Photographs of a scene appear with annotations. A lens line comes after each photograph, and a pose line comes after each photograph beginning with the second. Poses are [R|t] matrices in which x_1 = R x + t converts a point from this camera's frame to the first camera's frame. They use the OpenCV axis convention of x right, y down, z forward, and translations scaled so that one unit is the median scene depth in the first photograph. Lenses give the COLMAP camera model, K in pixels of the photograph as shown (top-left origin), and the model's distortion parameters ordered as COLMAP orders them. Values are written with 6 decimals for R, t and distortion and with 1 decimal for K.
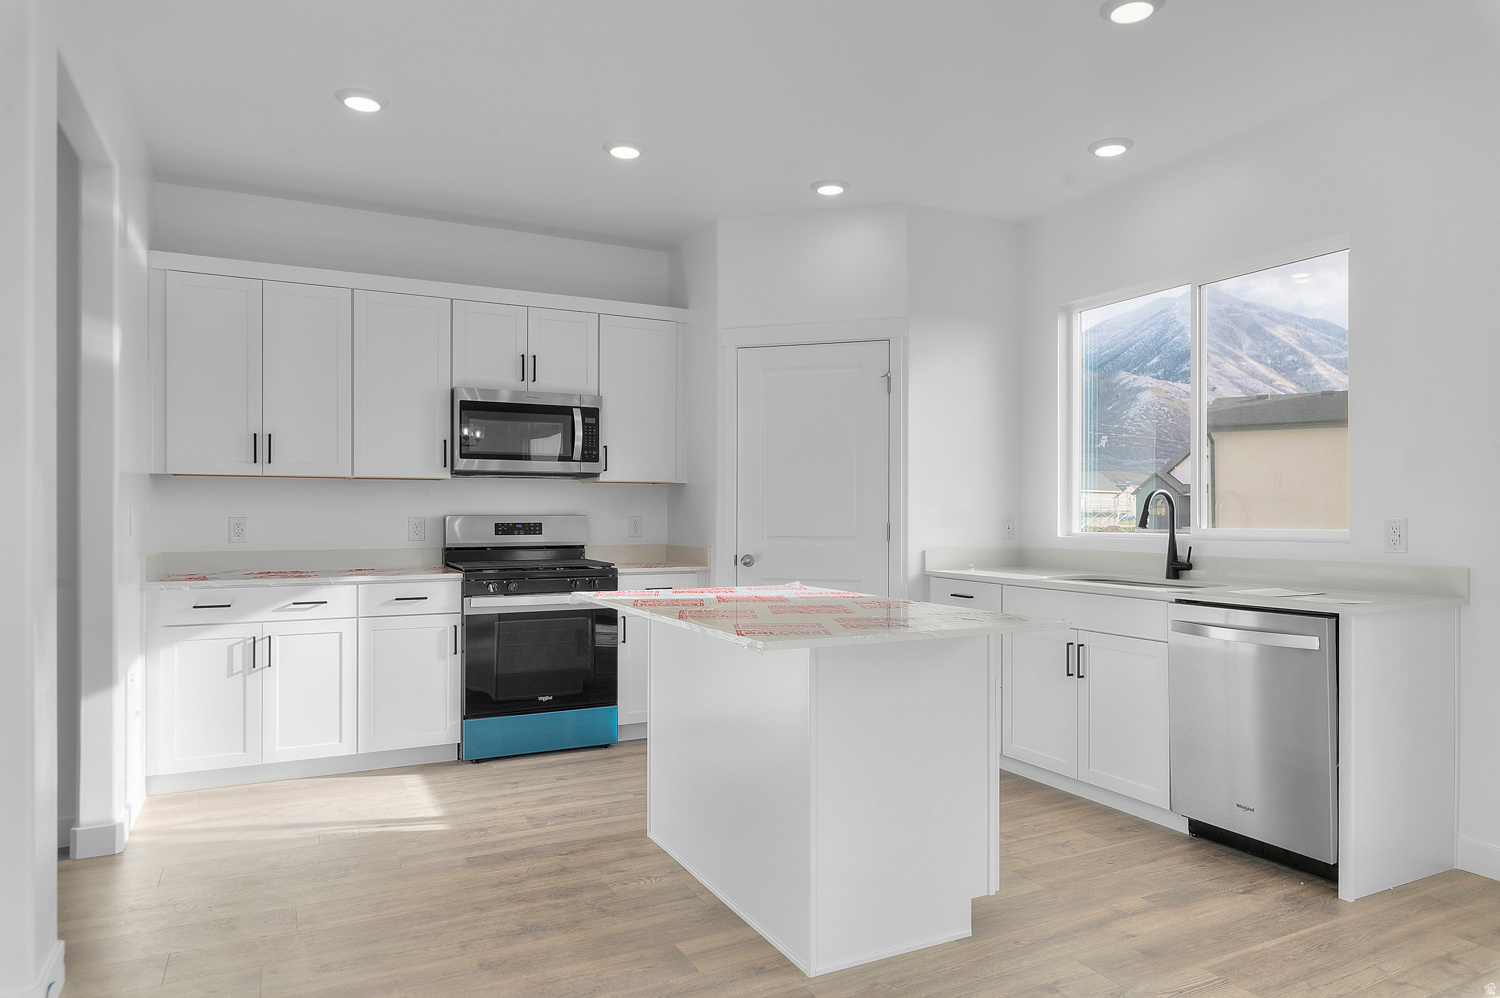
lens RADIAL K [[933.1, 0, 750.0], [0, 933.1, 499.0], [0, 0, 1]] dist [-0.000530, -0.000963]
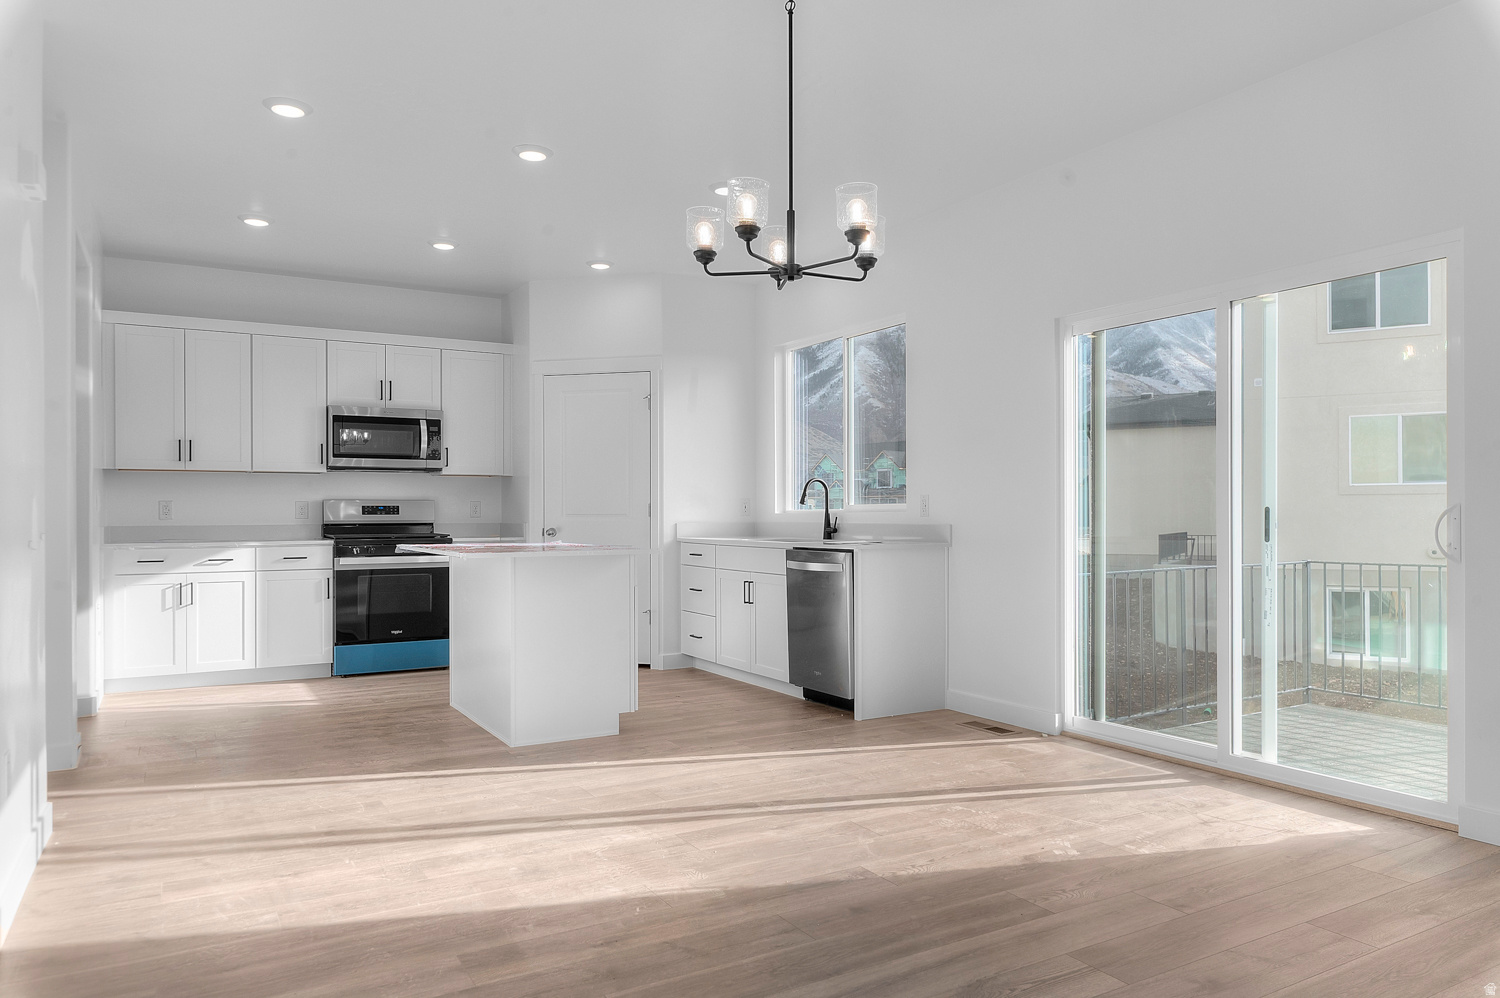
lens RADIAL K [[992.3, 0, 750.0], [0, 992.3, 499.0], [0, 0, 1]] dist [0.000358, -0.000218]
pose [[0.998432, -0.003461, 0.055863, 0.217084], [0.003413, 0.999994, 0.000949, 0.018044], [-0.055866, -0.000757, 0.998438, -0.483715]]
